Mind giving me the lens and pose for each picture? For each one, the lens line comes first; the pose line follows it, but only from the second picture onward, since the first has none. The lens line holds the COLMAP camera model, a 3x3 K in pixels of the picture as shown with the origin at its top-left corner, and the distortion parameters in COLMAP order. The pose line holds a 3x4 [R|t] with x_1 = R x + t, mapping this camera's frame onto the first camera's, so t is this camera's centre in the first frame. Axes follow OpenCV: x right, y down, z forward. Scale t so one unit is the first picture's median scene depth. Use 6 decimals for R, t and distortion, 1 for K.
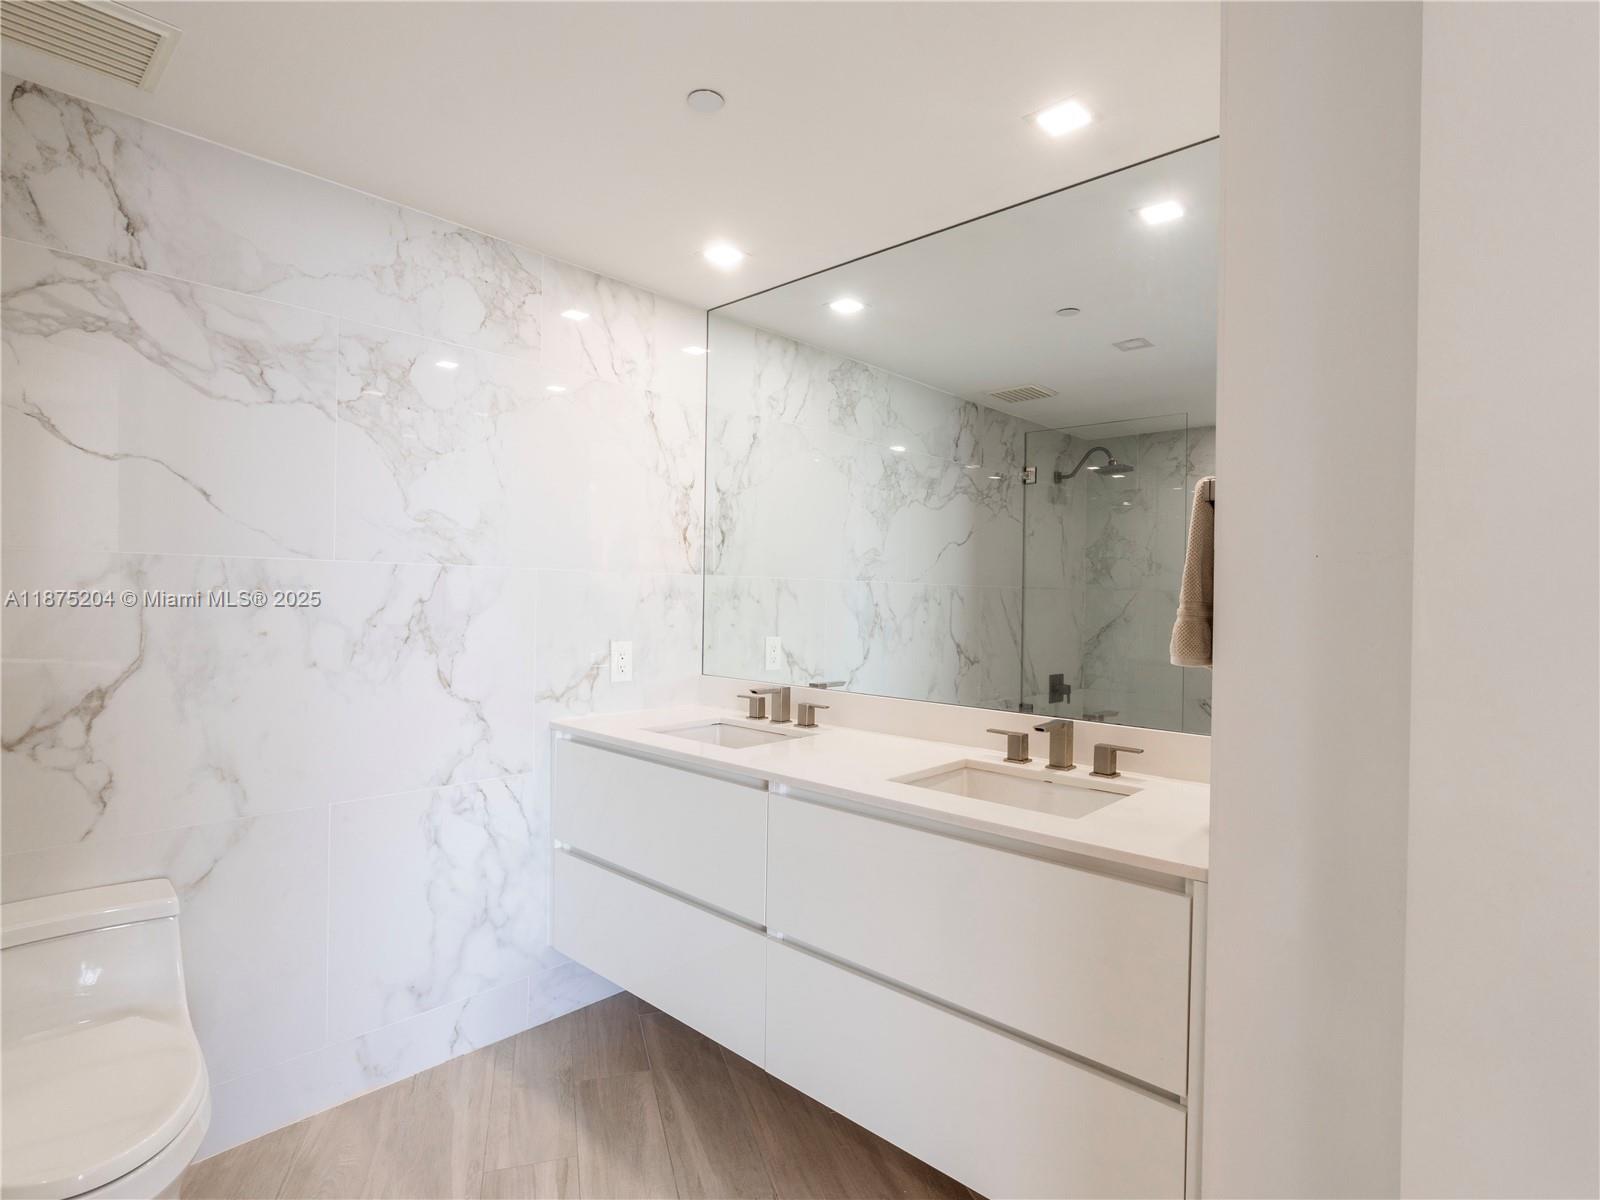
lens RADIAL K [[829.0, 0, 798.9], [0, 829.0, 598.8], [0, 0, 1]] dist [-0.004468, 0.000045]
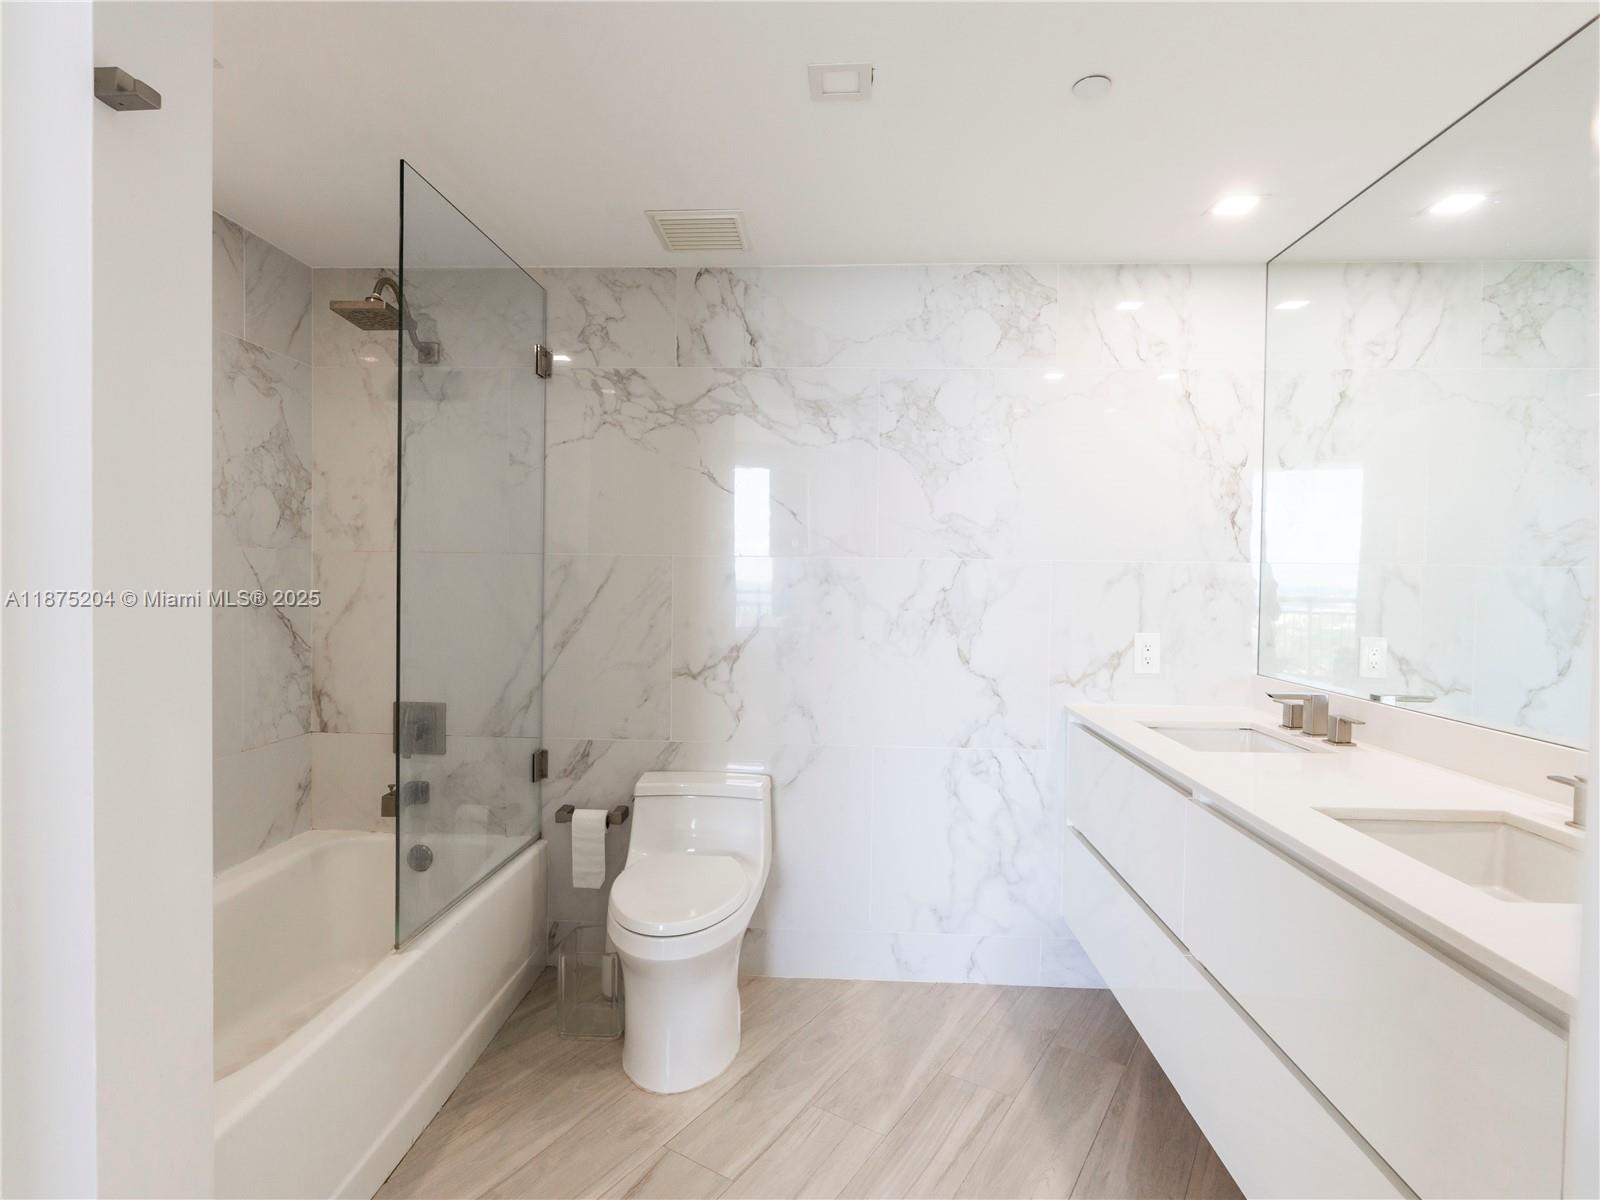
lens RADIAL K [[829.0, 0, 801.3], [0, 829.0, 597.5], [0, 0, 1]] dist [-0.004468, 0.000045]
pose [[0.646728, 0.009212, -0.762665, 0.317267], [-0.005203, 0.999957, 0.007666, 0.005608], [0.762703, -0.000989, 0.646748, 0.067452]]
